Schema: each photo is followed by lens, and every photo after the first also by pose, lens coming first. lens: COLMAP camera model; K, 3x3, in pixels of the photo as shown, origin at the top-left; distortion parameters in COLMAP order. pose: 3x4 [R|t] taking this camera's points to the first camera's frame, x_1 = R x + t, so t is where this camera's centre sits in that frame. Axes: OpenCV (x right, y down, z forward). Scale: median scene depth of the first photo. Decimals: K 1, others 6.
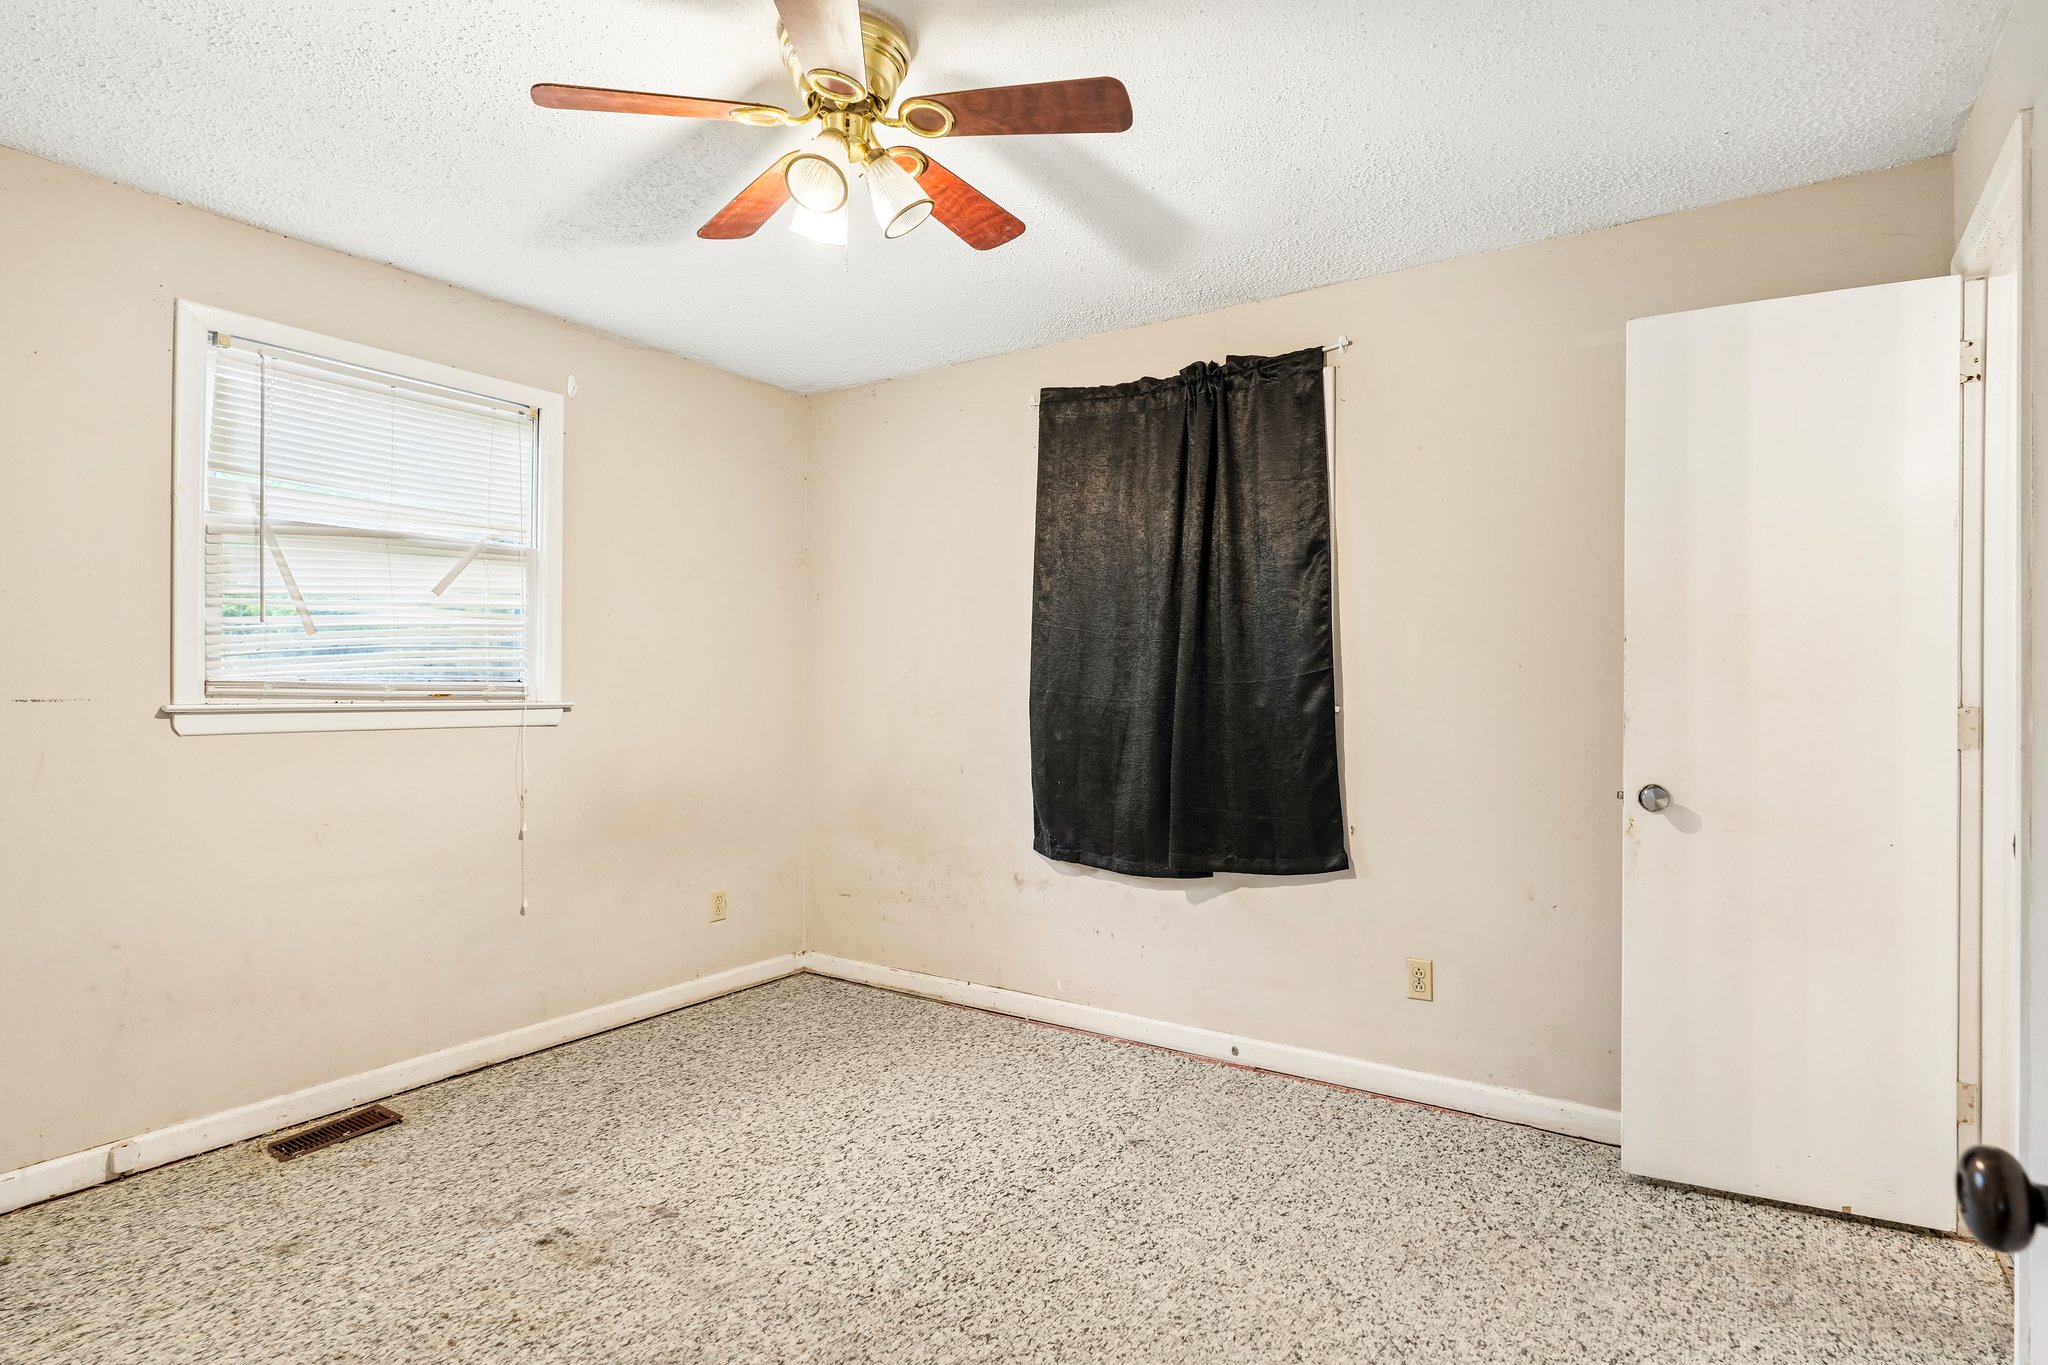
lens RADIAL K [[1098.8, 0, 1027.5], [0, 1098.8, 714.8], [0, 0, 1]] dist [0.000217, 0.000387]
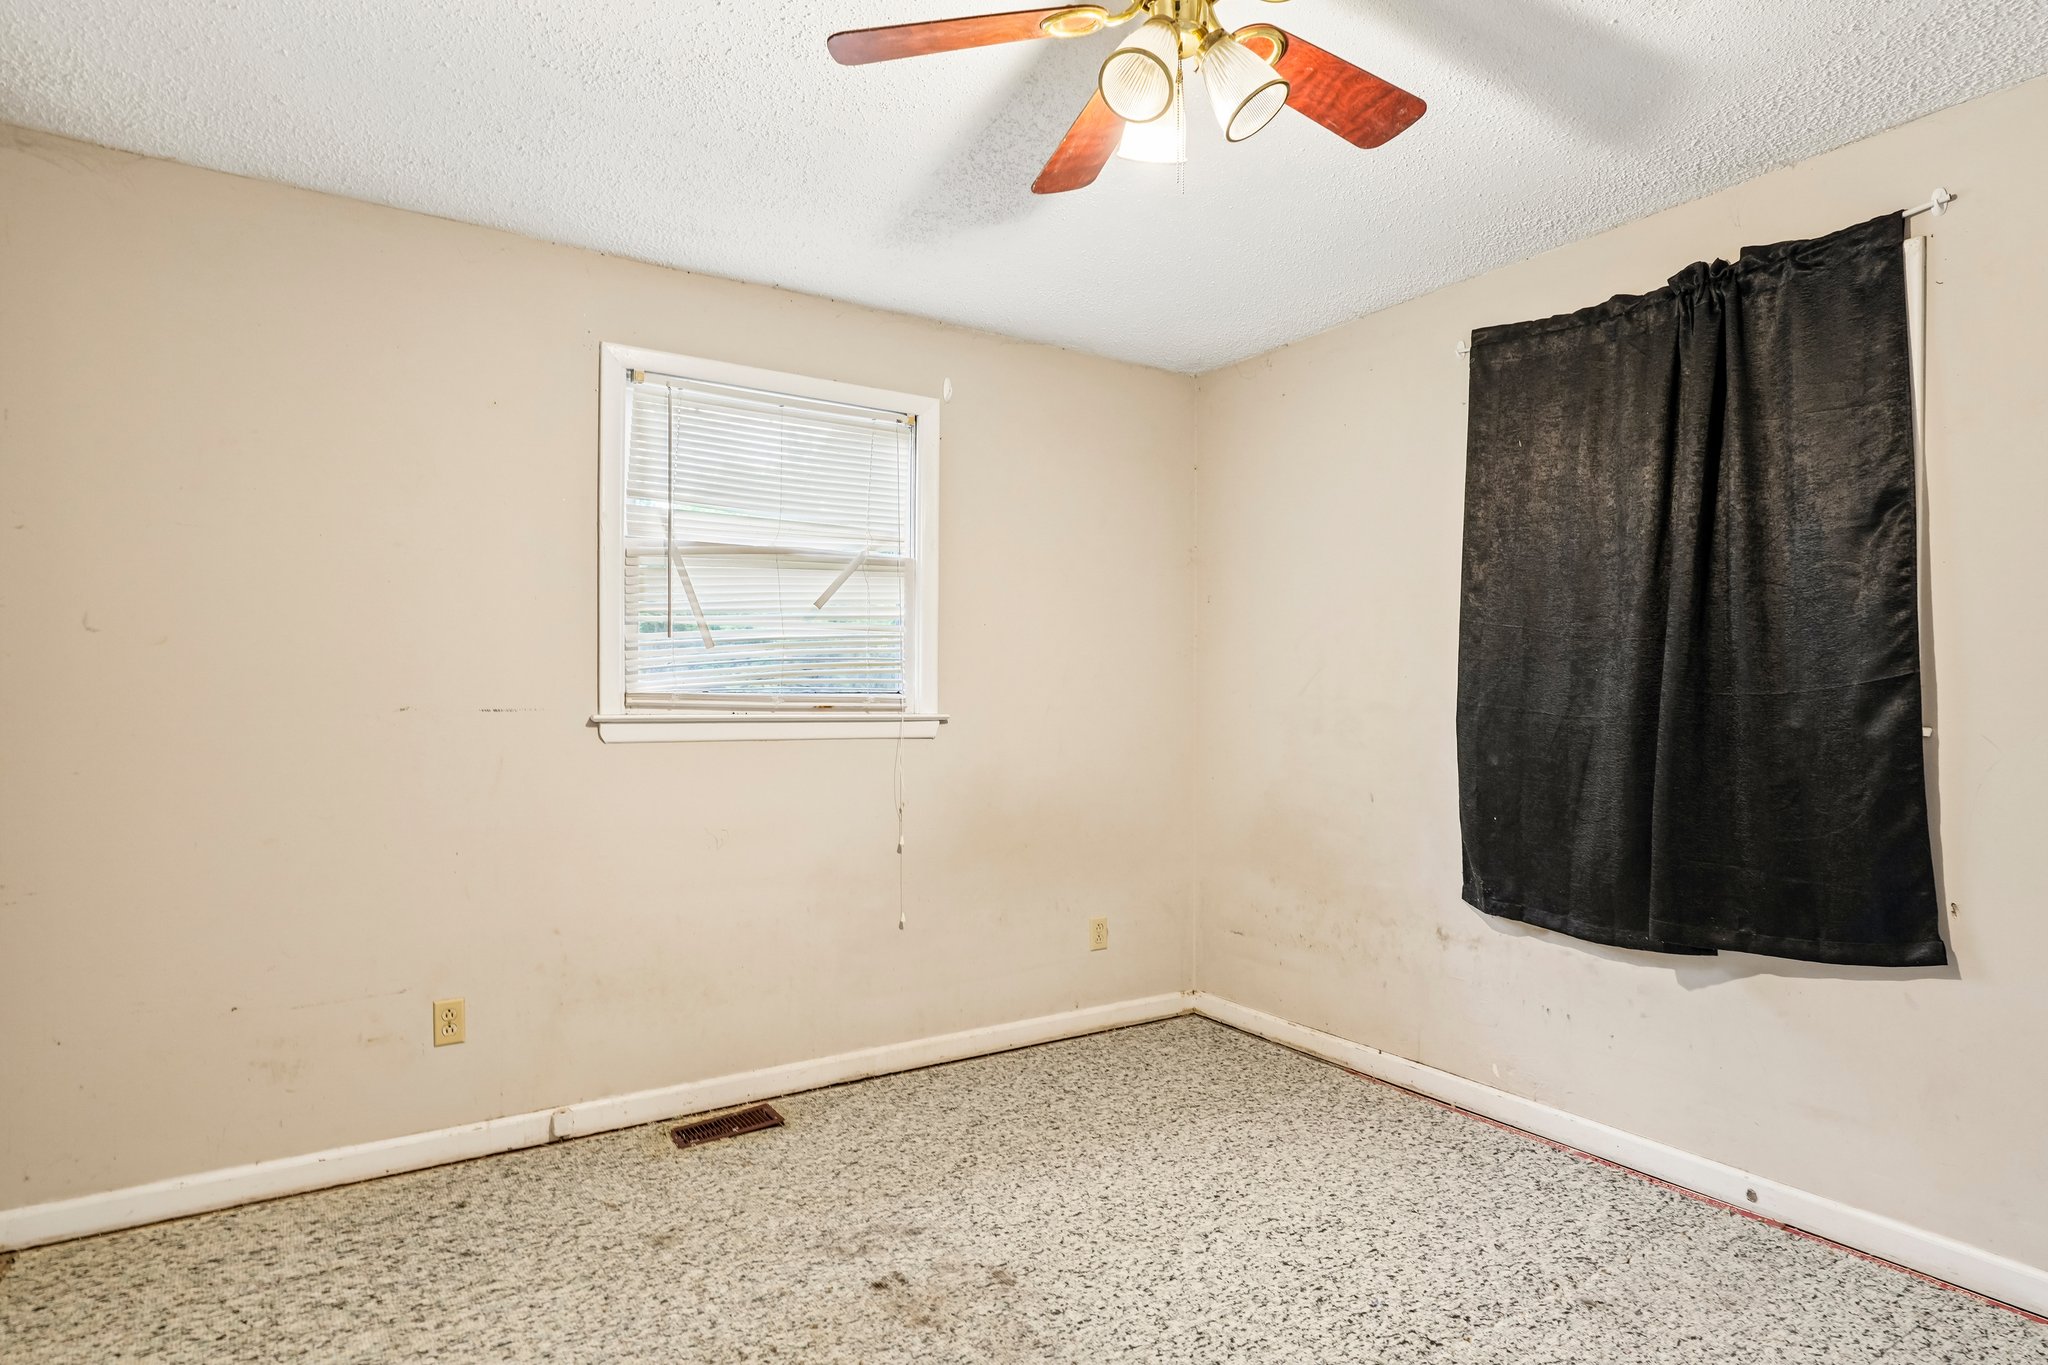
lens RADIAL K [[1098.8, 0, 1027.5], [0, 1098.8, 714.8], [0, 0, 1]] dist [0.000217, 0.000387]
pose [[0.915634, 0.006767, -0.401957, 0.042443], [-0.011187, 0.999900, -0.008648, -0.003644], [0.401858, 0.012415, 0.915618, 0.142047]]
